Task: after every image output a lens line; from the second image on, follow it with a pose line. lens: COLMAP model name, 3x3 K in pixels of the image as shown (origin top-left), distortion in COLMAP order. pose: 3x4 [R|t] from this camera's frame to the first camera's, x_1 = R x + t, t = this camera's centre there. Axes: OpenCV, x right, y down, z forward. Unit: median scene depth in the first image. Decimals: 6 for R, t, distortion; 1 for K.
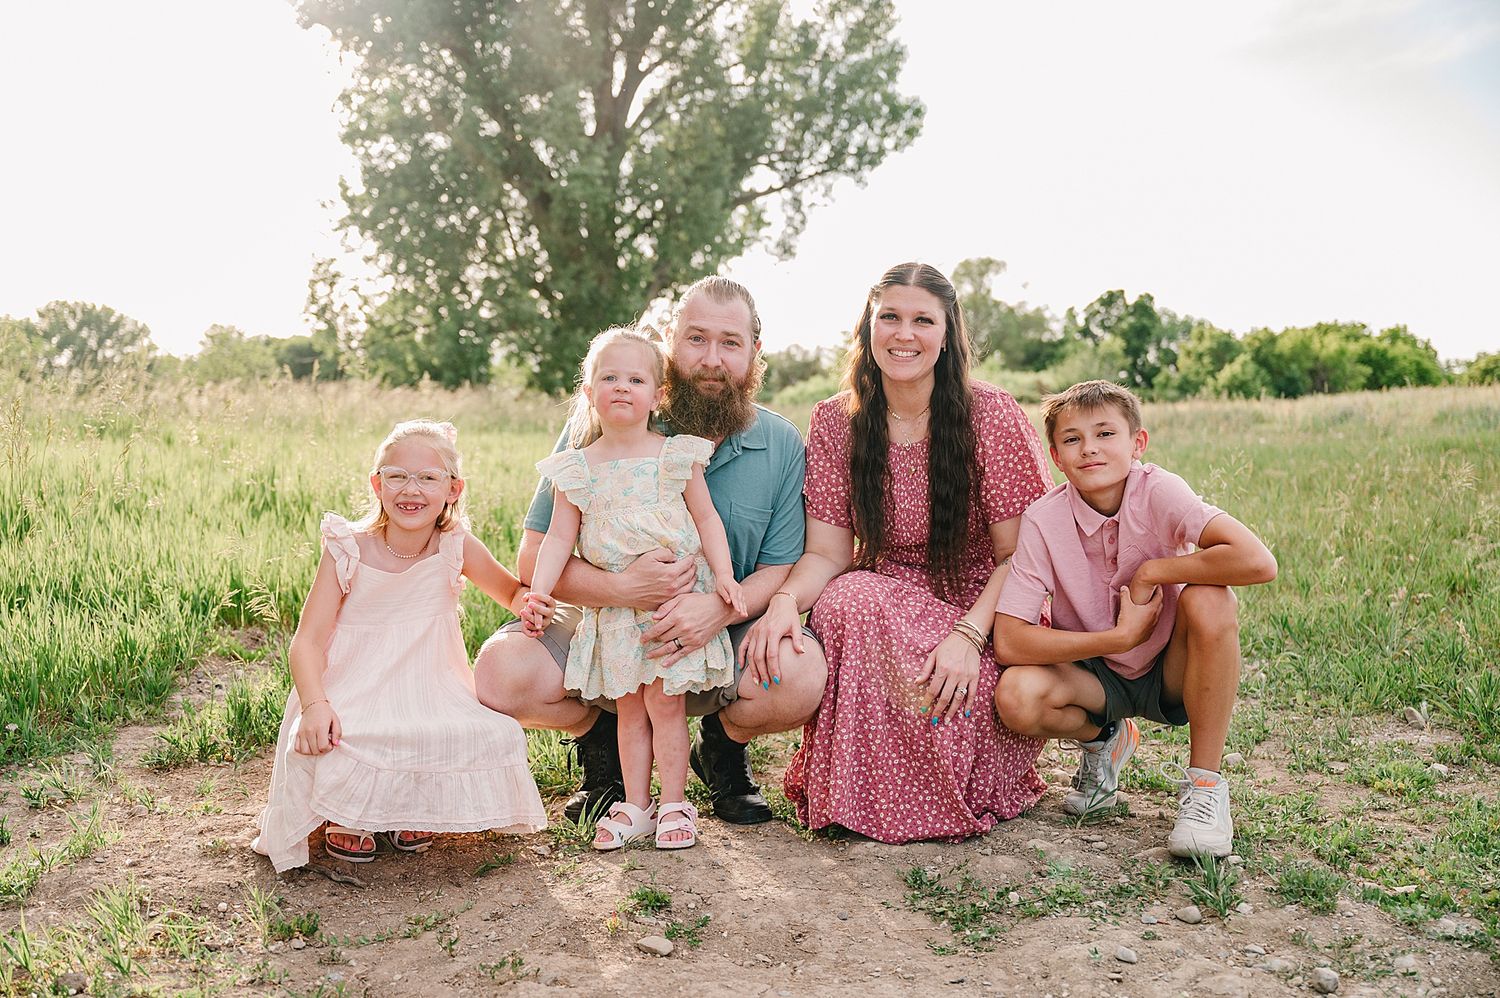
lens RADIAL K [[1557.8, 0, 749.6], [0, 1557.8, 511.0], [0, 0, 1]] dist [0.010666, 0.000000]
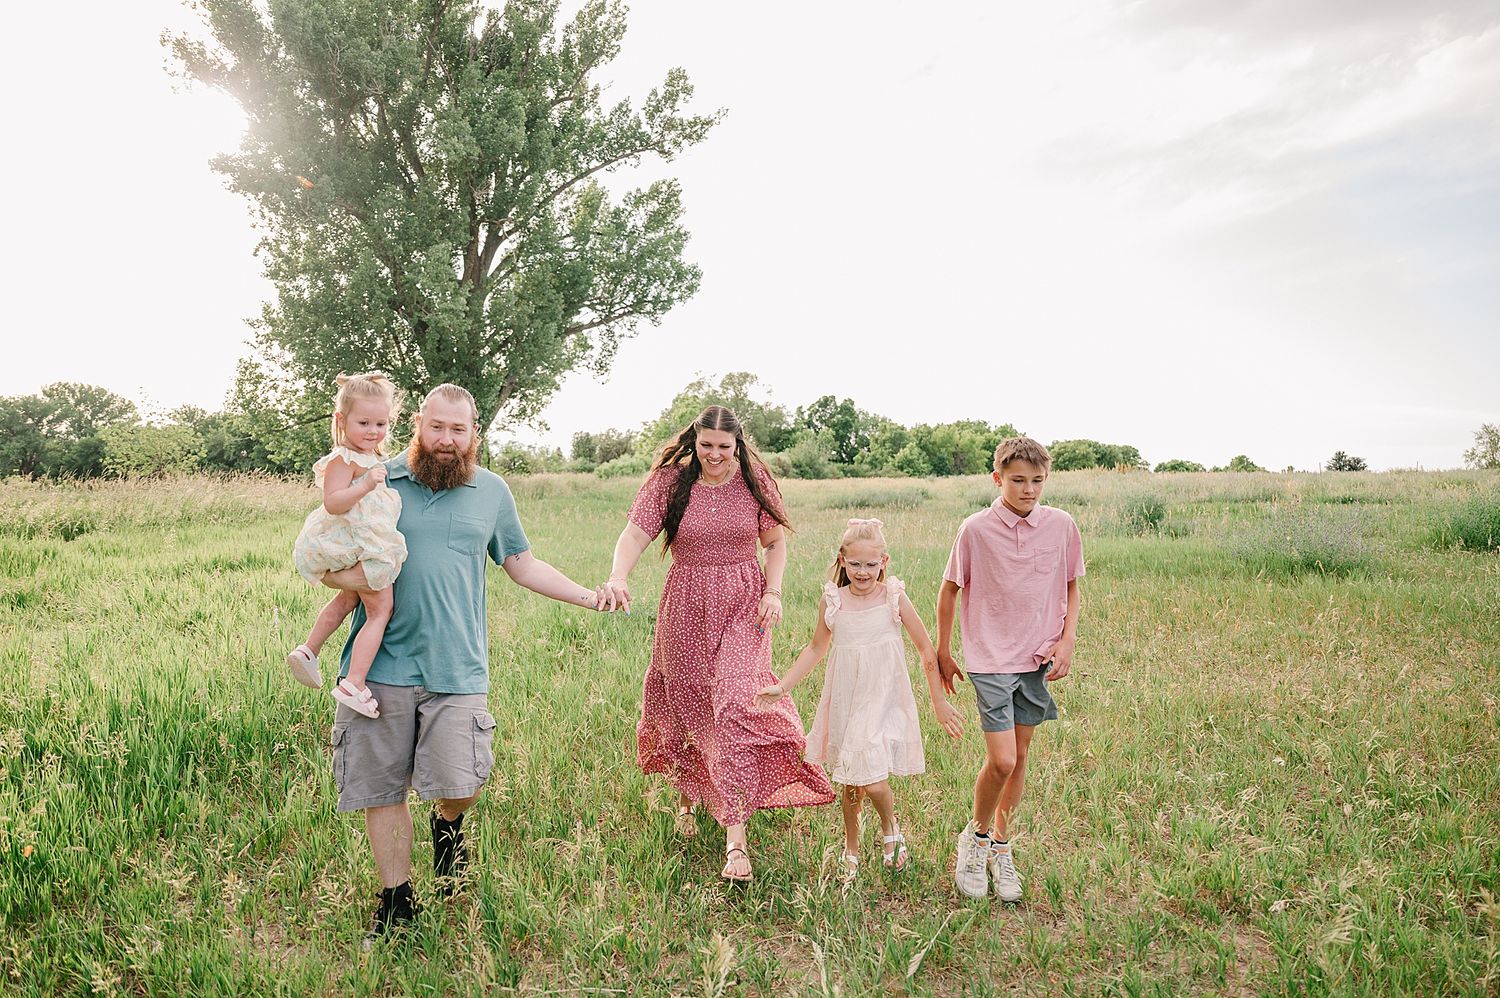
lens RADIAL K [[1051.1, 0, 772.4], [0, 1051.1, 494.5], [0, 0, 1]] dist [-0.008265, 0.000107]
pose [[0.984383, 0.009272, 0.175794, 0.007294], [-0.002118, 0.999163, -0.040843, -0.010997], [-0.176026, 0.039833, 0.983579, 0.032631]]
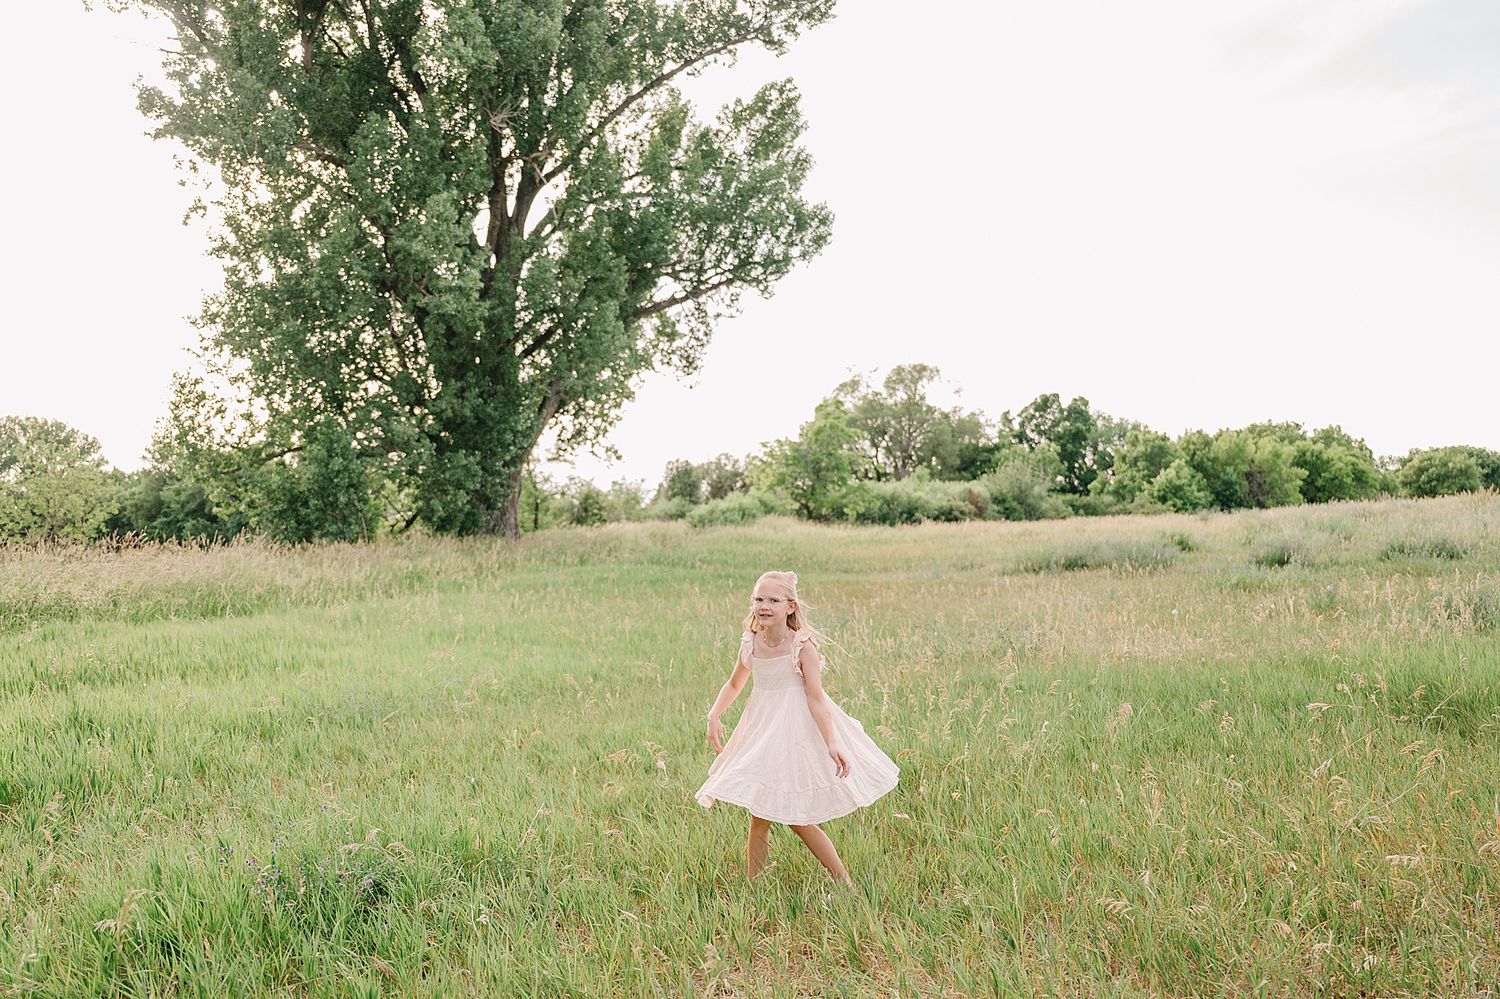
lens RADIAL K [[1517.9, 0, 726.4], [0, 1517.9, 453.4], [0, 0, 1]] dist [-0.004997, 0.000000]
pose [[0.999838, -0.013405, 0.011995, 0.028480], [0.014558, 0.994690, -0.101884, -0.014891], [-0.010566, 0.102043, 0.994724, 0.070258]]
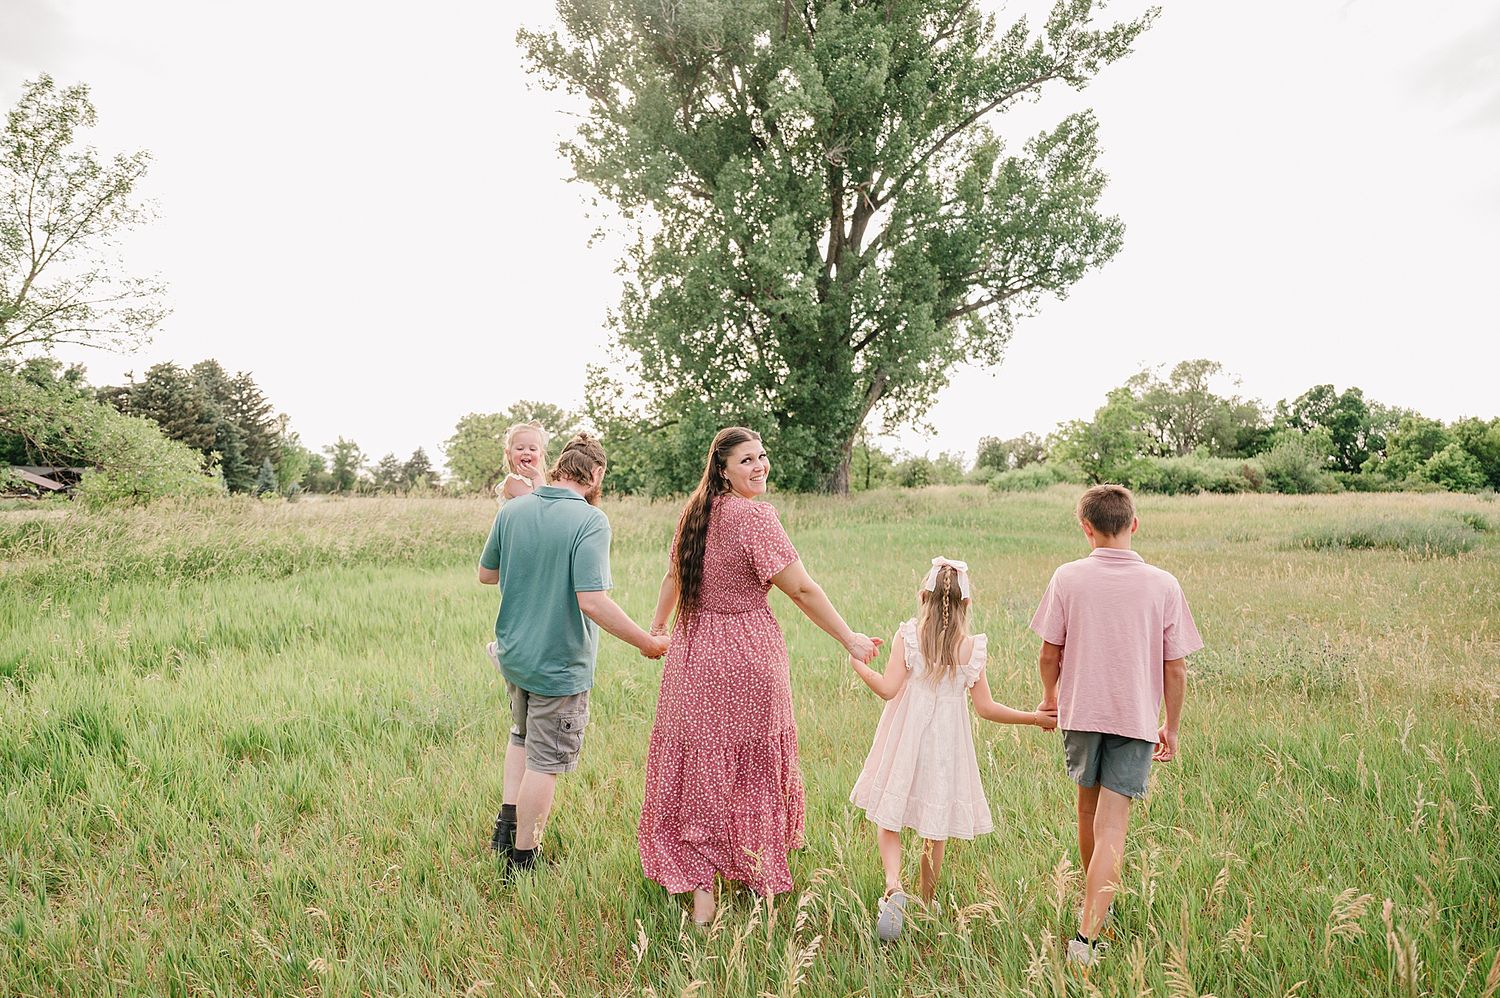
lens RADIAL K [[1119.1, 0, 690.4], [0, 1119.1, 476.9], [0, 0, 1]] dist [0.000284, 0.004691]
pose [[0.958336, 0.013206, -0.285339, 0.038615], [-0.031039, 0.997830, -0.058064, -0.019810], [0.283953, 0.064501, 0.956666, 0.131819]]
